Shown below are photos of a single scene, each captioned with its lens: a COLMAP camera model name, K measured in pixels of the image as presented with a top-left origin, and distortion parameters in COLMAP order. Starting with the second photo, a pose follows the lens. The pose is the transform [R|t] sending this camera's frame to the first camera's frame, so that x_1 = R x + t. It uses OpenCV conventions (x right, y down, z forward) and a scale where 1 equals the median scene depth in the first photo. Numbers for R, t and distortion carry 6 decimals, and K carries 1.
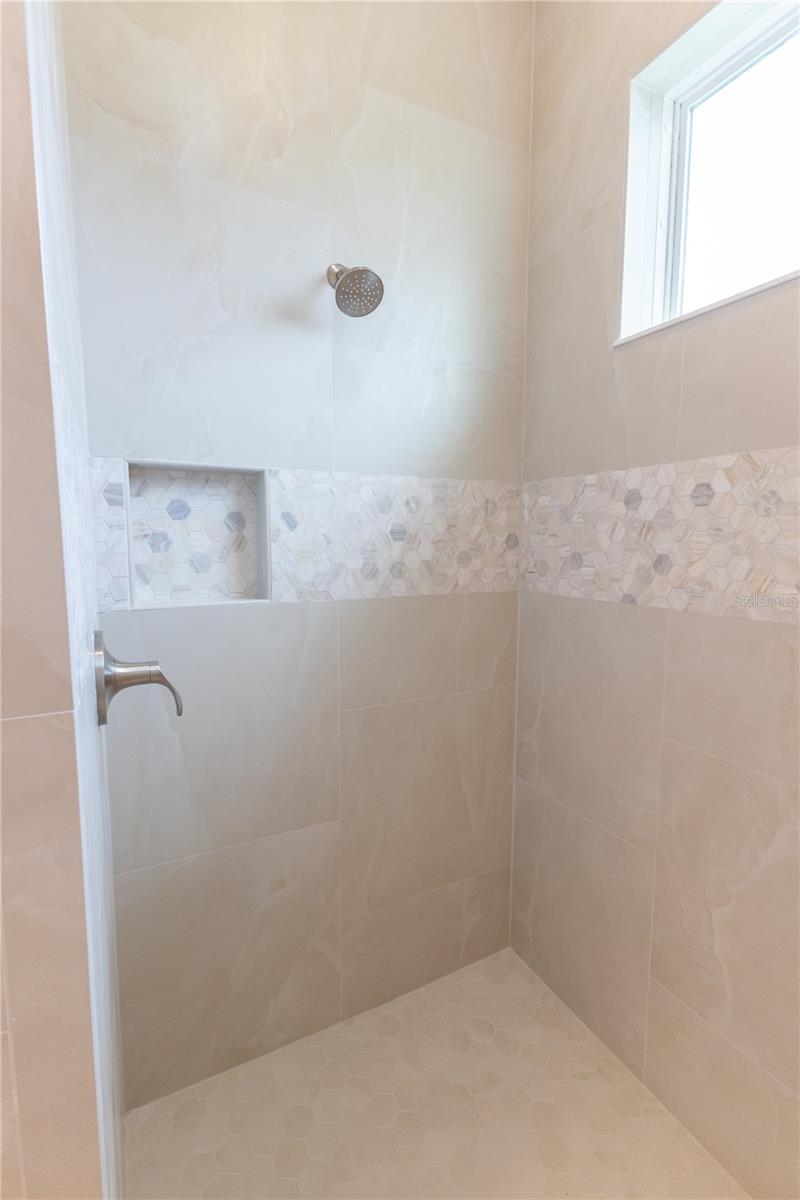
lens RADIAL K [[513.4, 0, 409.4], [0, 513.4, 600.9], [0, 0, 1]] dist [0.015333, -0.004043]
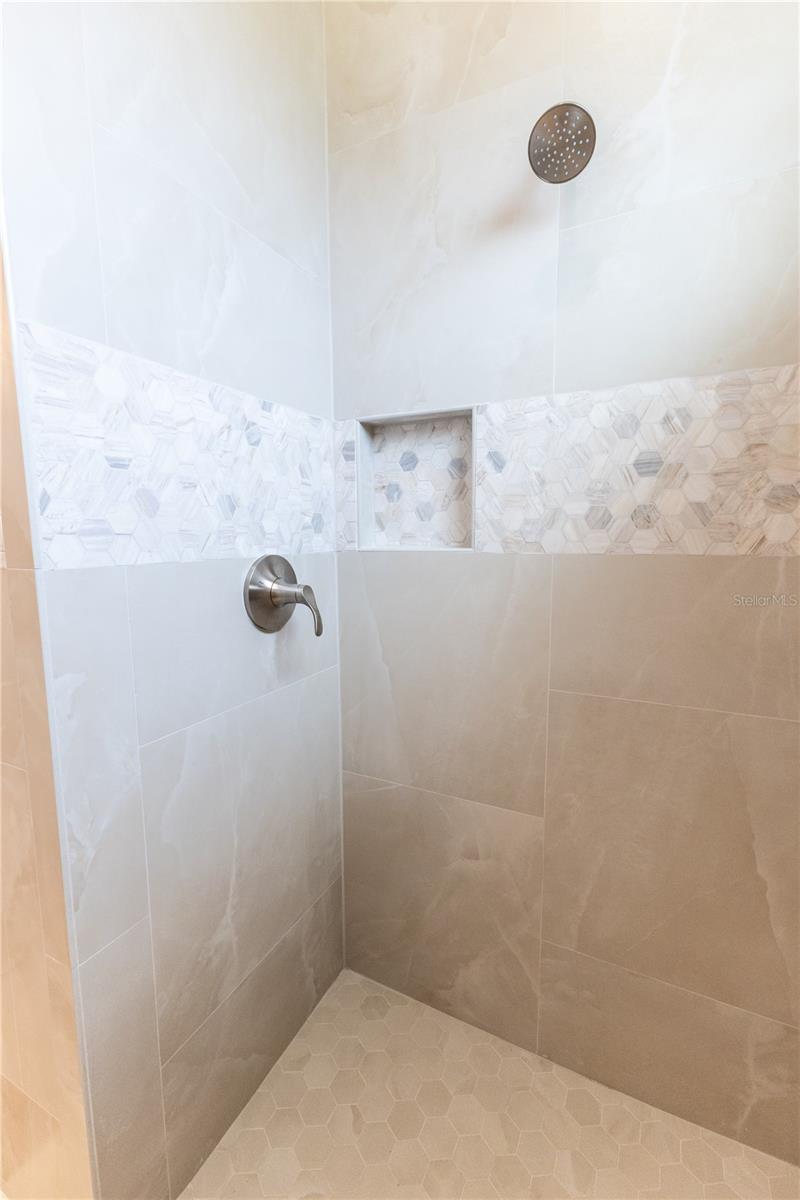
lens RADIAL K [[513.4, 0, 405.4], [0, 513.4, 597.1], [0, 0, 1]] dist [0.015333, -0.004043]
pose [[0.601838, 0.092997, -0.793185, 0.388071], [-0.081706, 0.995155, 0.054682, 0.042611], [0.794427, 0.031898, 0.606521, 0.327730]]
